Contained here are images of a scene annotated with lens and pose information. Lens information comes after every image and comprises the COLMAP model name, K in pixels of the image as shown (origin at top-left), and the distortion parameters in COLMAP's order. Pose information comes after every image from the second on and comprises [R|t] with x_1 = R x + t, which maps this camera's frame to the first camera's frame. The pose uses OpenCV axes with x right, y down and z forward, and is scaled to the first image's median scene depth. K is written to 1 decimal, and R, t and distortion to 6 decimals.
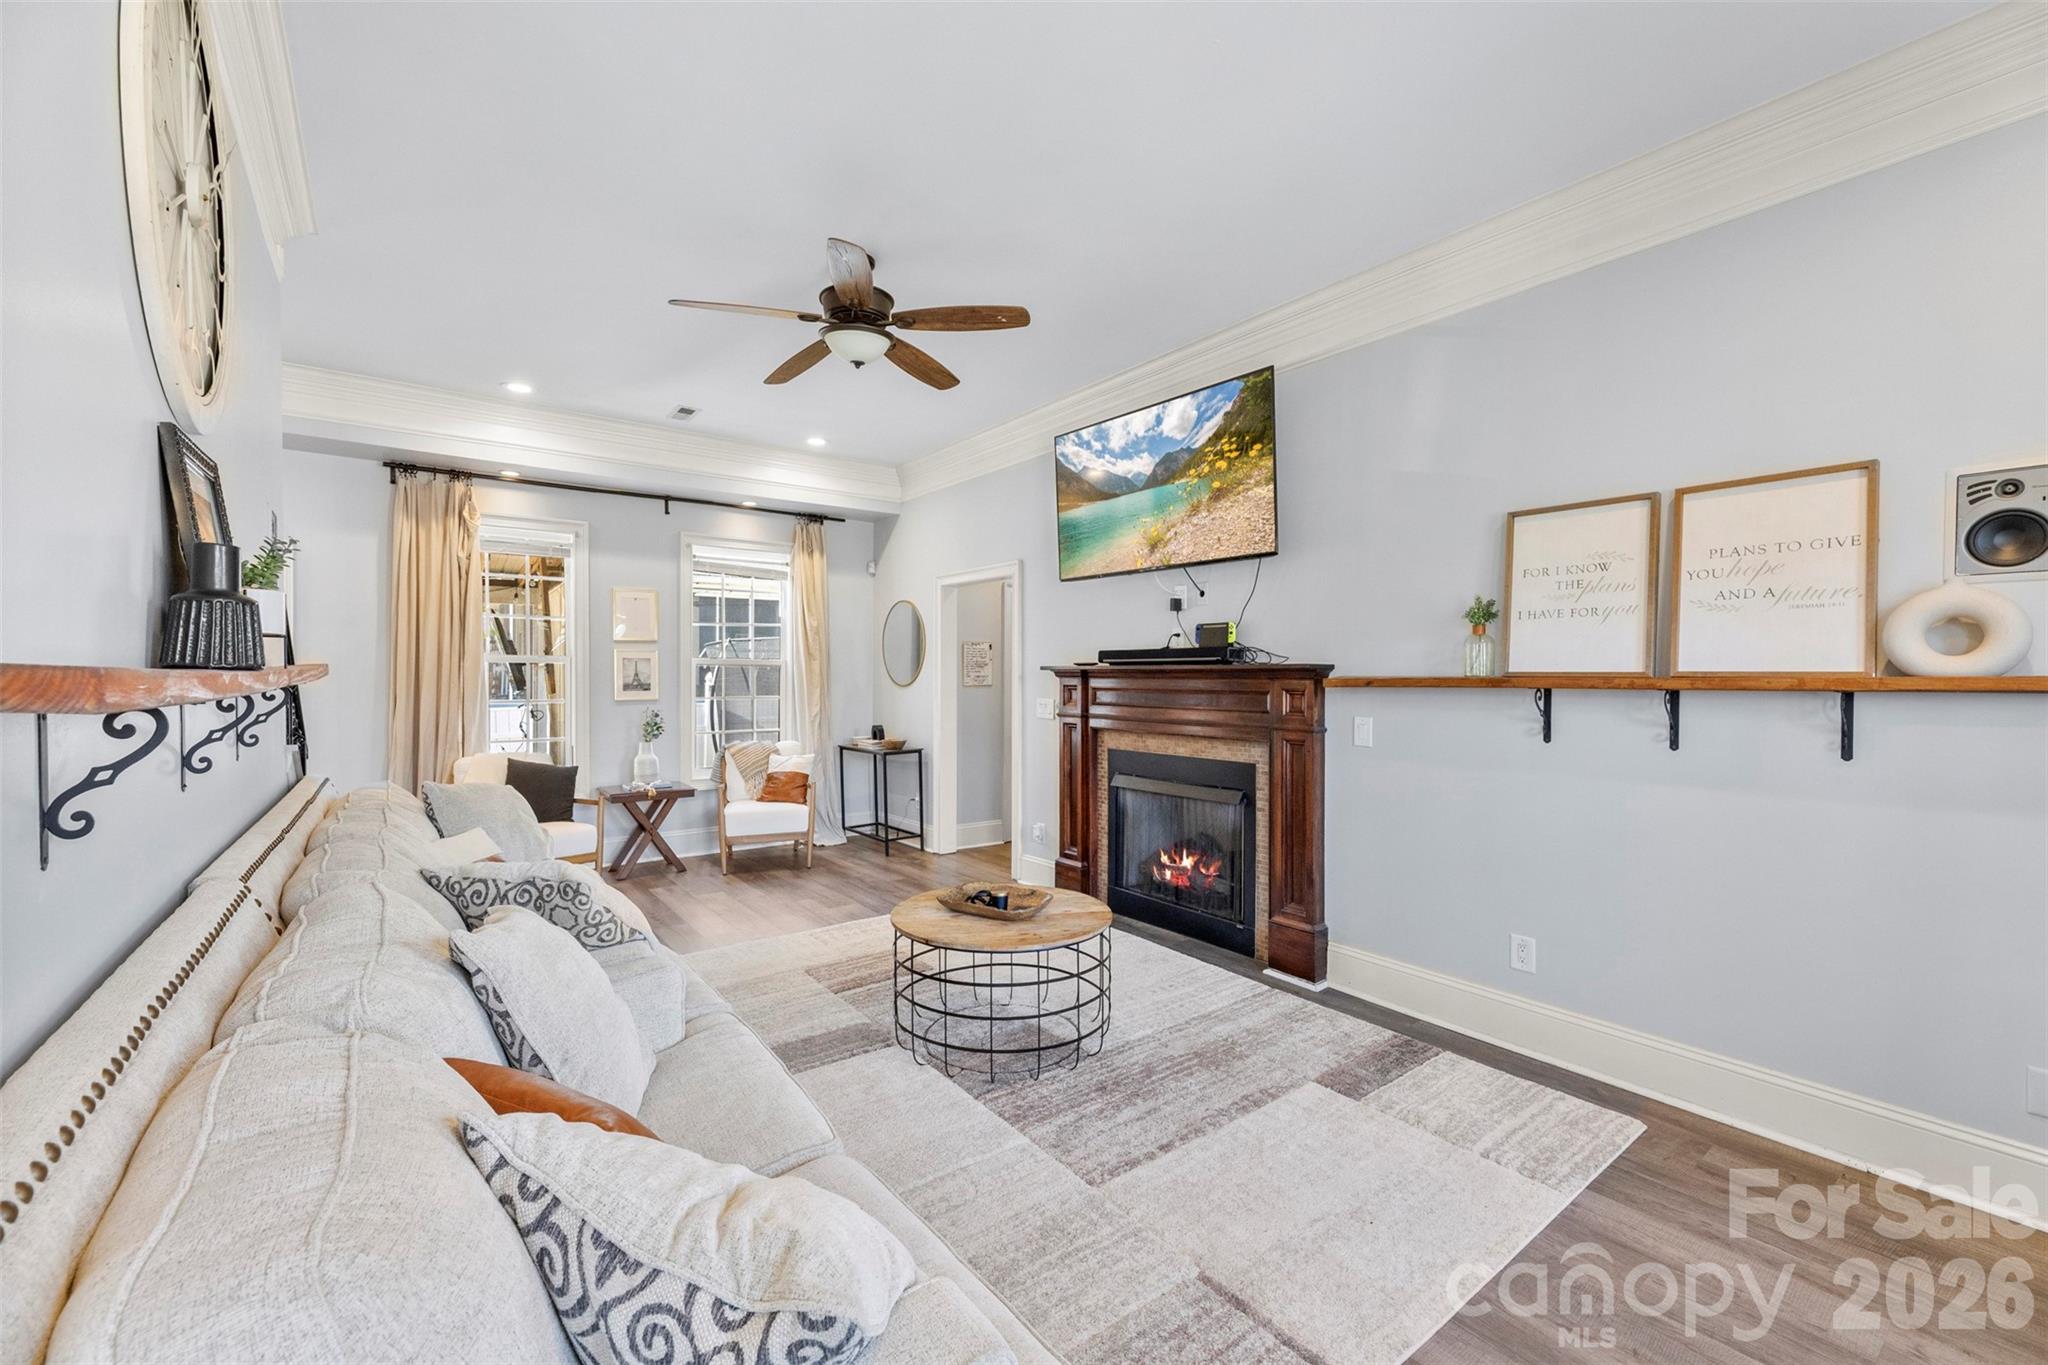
lens RADIAL K [[833.4, 0, 1041.1], [0, 833.4, 690.0], [0, 0, 1]] dist [0.005733, -0.000173]
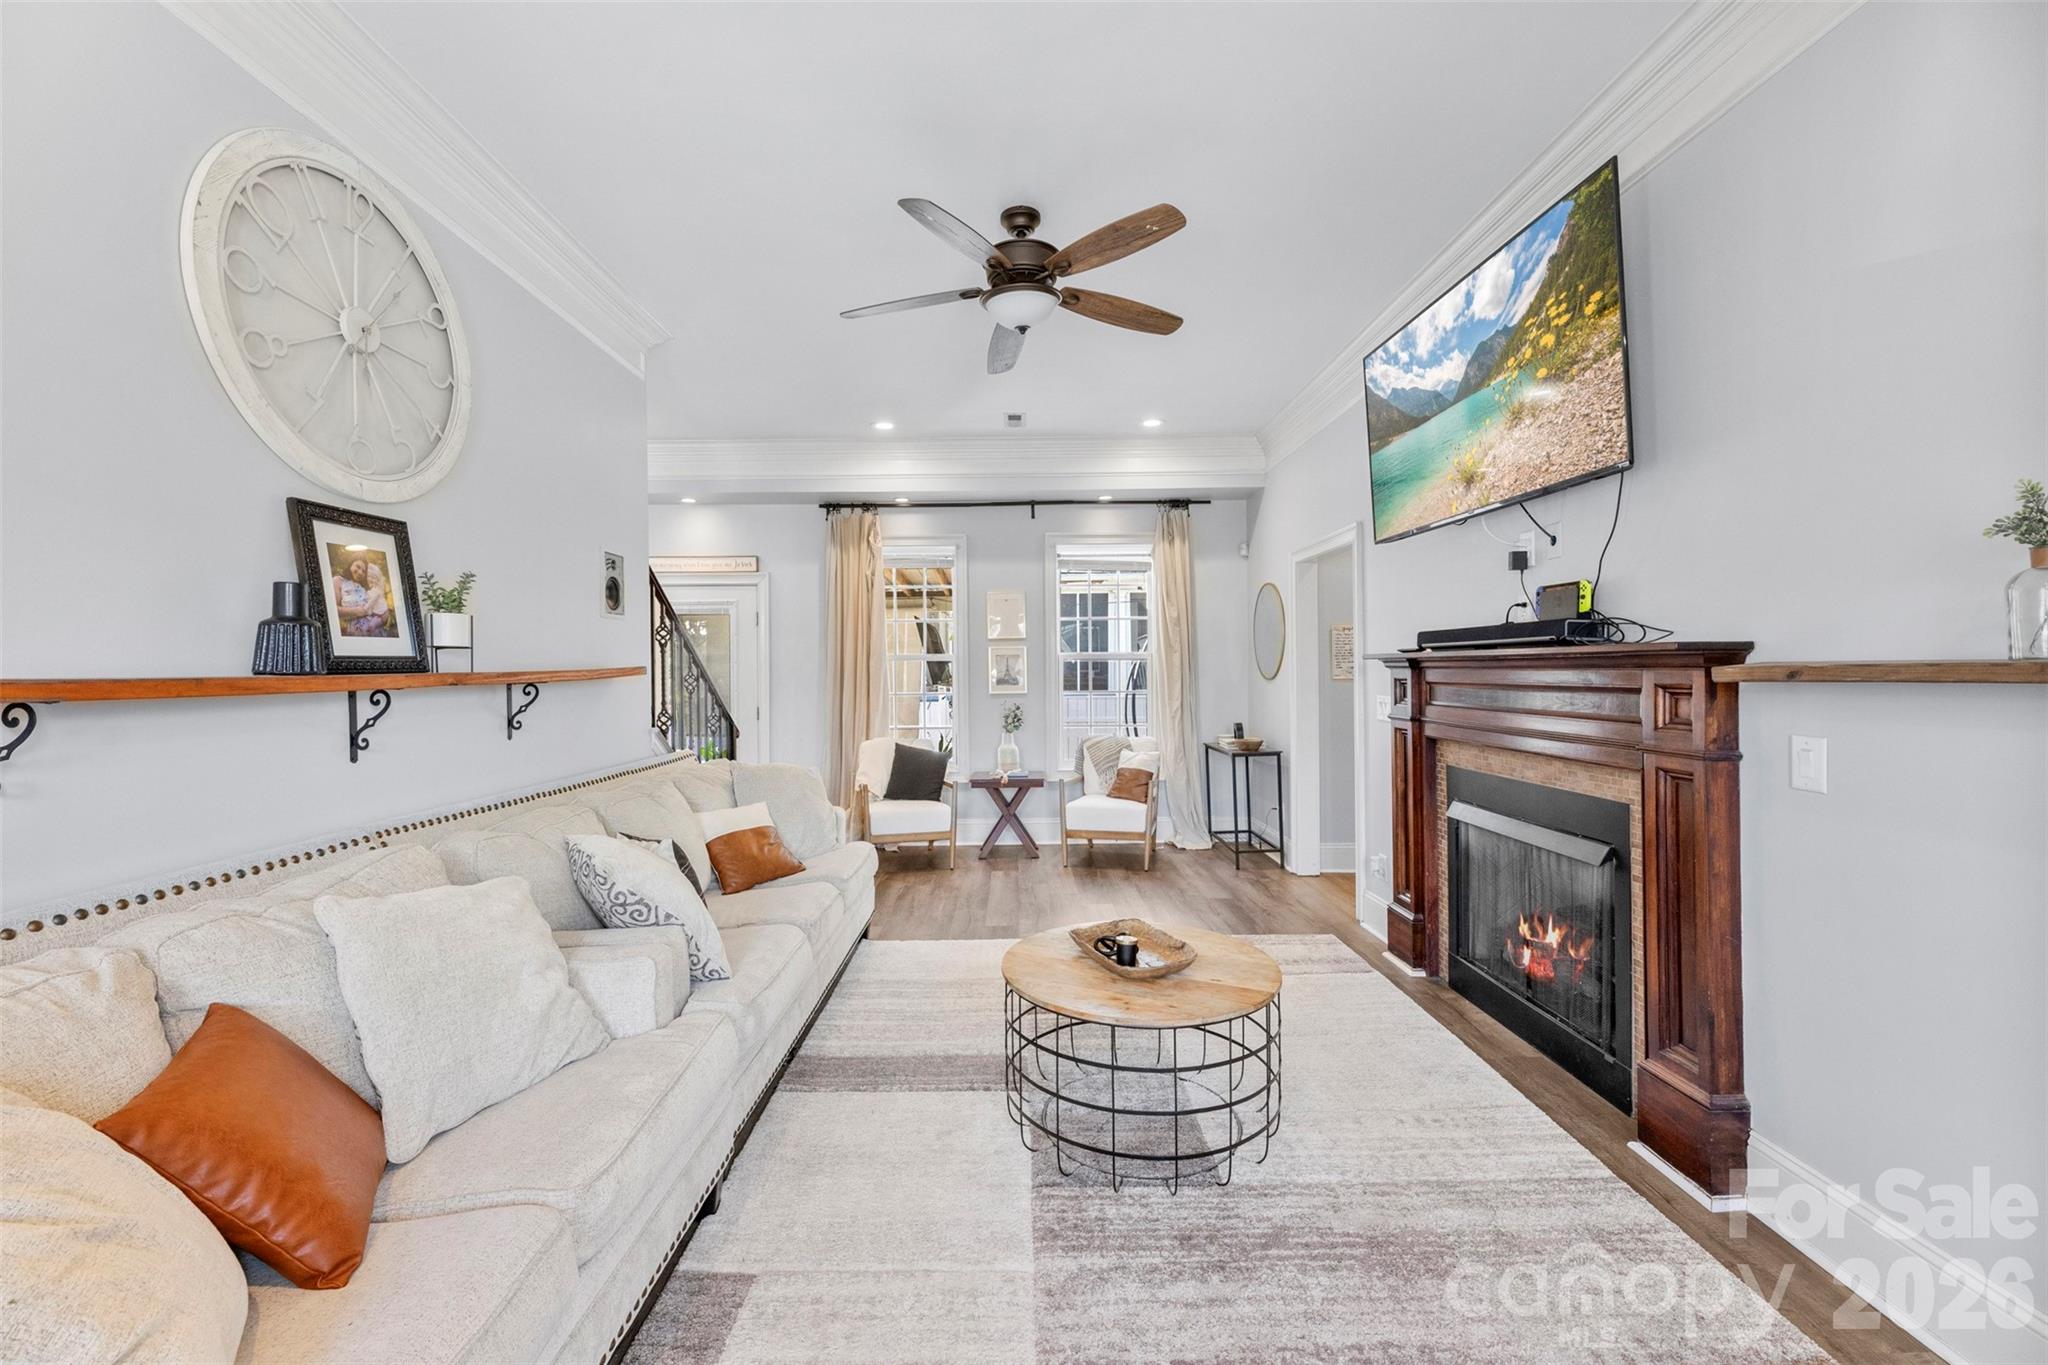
lens RADIAL K [[833.4, 0, 1027.5], [0, 833.4, 676.2], [0, 0, 1]] dist [0.005733, -0.000173]
pose [[0.797901, -0.005921, -0.602759, 0.262754], [0.001938, 0.999972, -0.007258, -0.003639], [0.602785, 0.004623, 0.797890, 0.217942]]
